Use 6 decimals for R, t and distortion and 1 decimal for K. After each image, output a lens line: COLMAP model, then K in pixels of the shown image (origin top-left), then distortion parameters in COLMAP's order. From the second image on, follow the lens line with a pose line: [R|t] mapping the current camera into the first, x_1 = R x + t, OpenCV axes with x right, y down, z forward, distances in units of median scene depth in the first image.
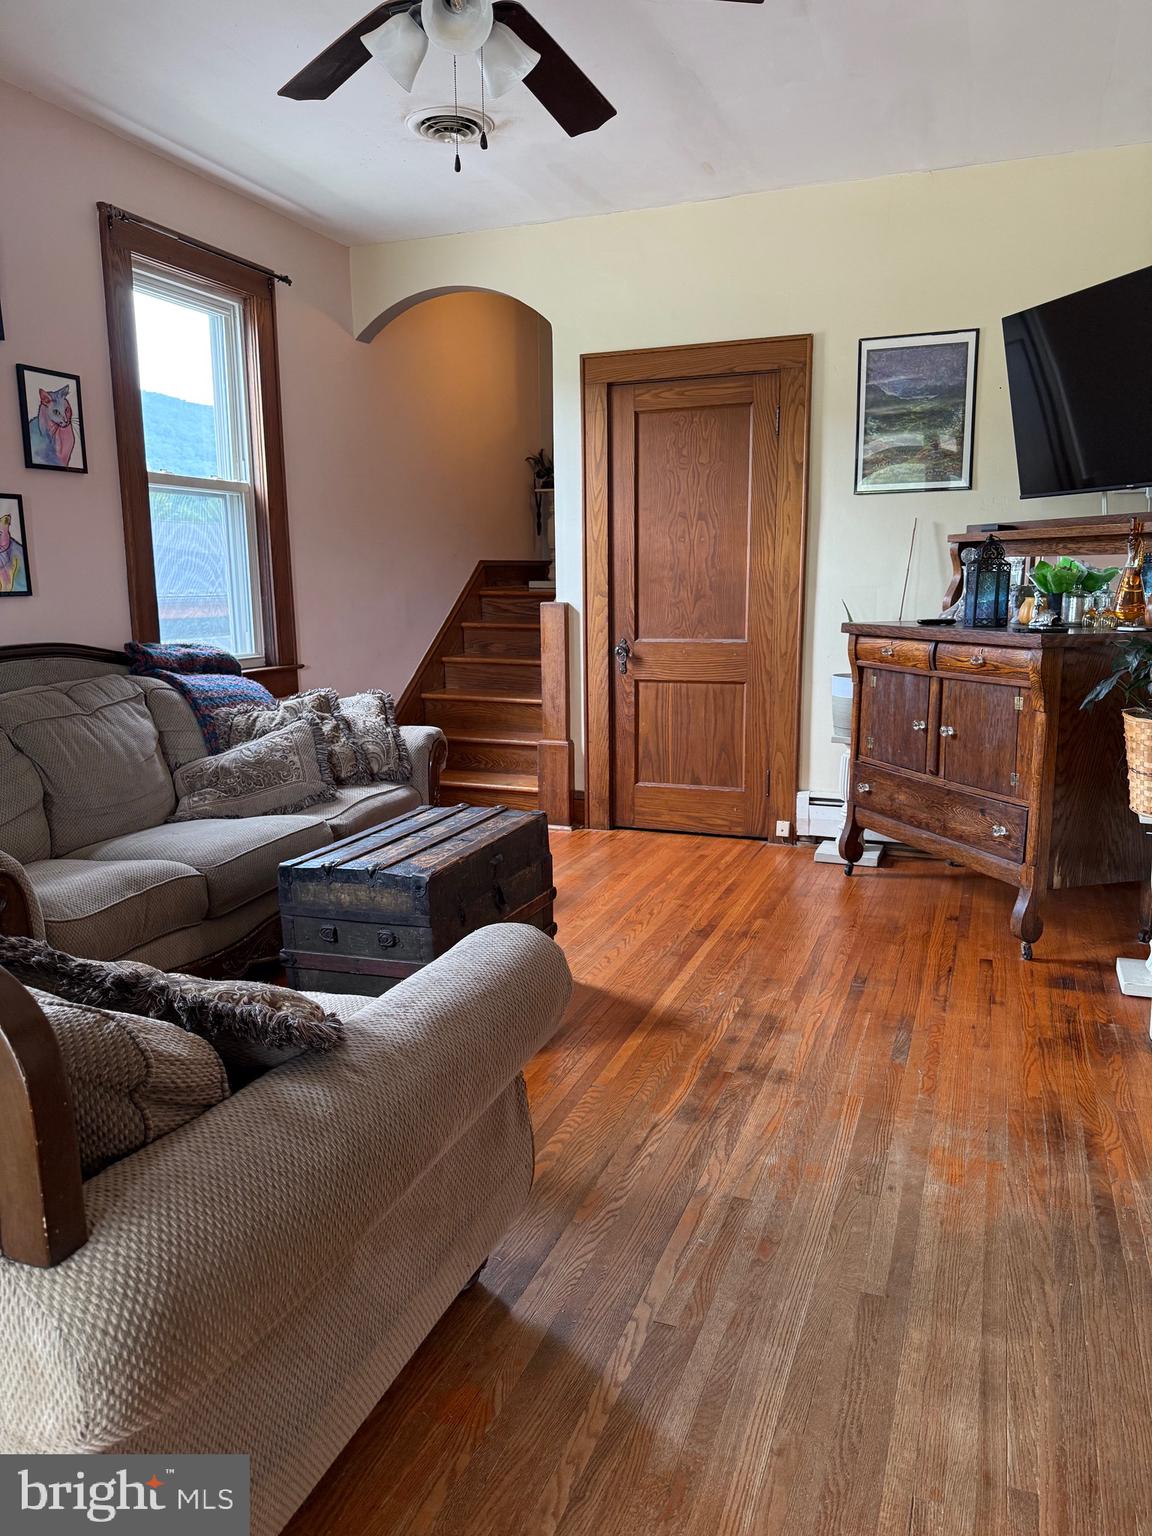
lens RADIAL K [[1080.1, 0, 583.7], [0, 1080.1, 782.1], [0, 0, 1]] dist [0.028941, -0.050841]
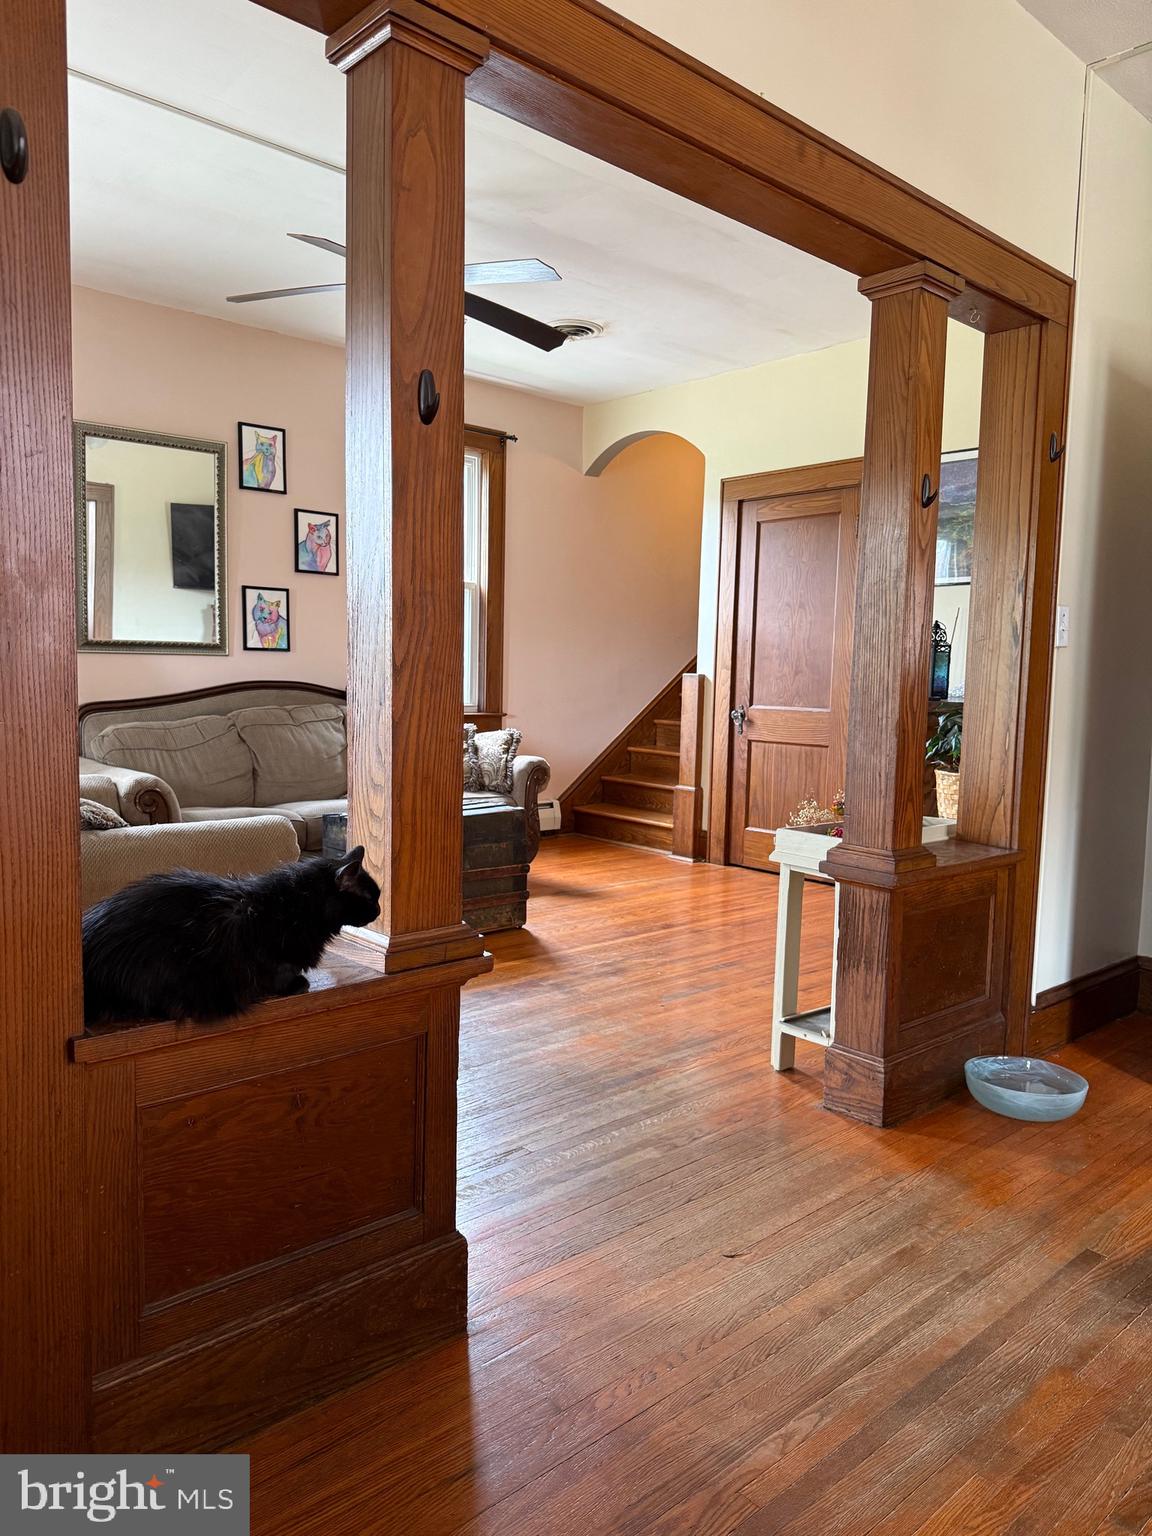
lens RADIAL K [[1080.1, 0, 567.1], [0, 1080.1, 767.1], [0, 0, 1]] dist [0.028941, -0.050841]
pose [[0.888808, 0.071133, -0.452726, 0.446923], [-0.116150, 0.990590, -0.072388, 0.048425], [0.443317, 0.116923, 0.888707, -0.156676]]
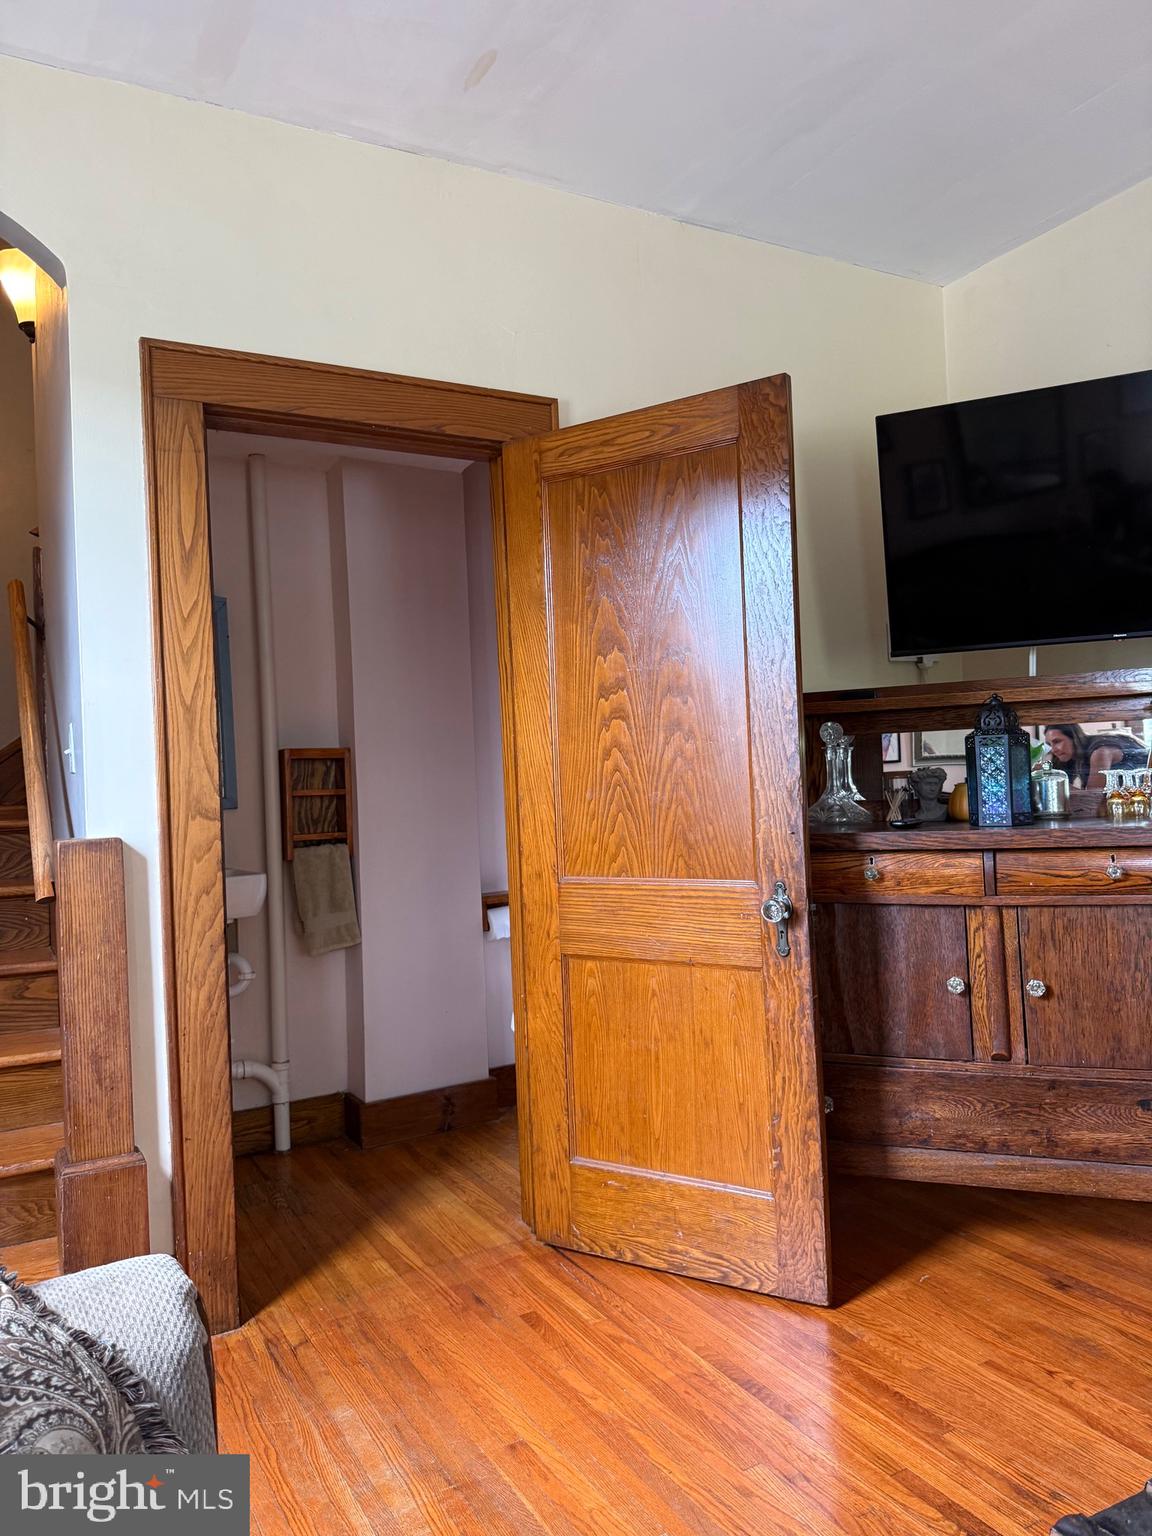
lens RADIAL K [[1080.1, 0, 574.3], [0, 1080.1, 752.9], [0, 0, 1]] dist [0.028941, -0.050841]
pose [[0.637357, -0.002075, 0.770566, -0.264239], [0.178586, 0.973167, -0.145093, -0.110017], [-0.749588, 0.230089, 0.620626, 0.618201]]
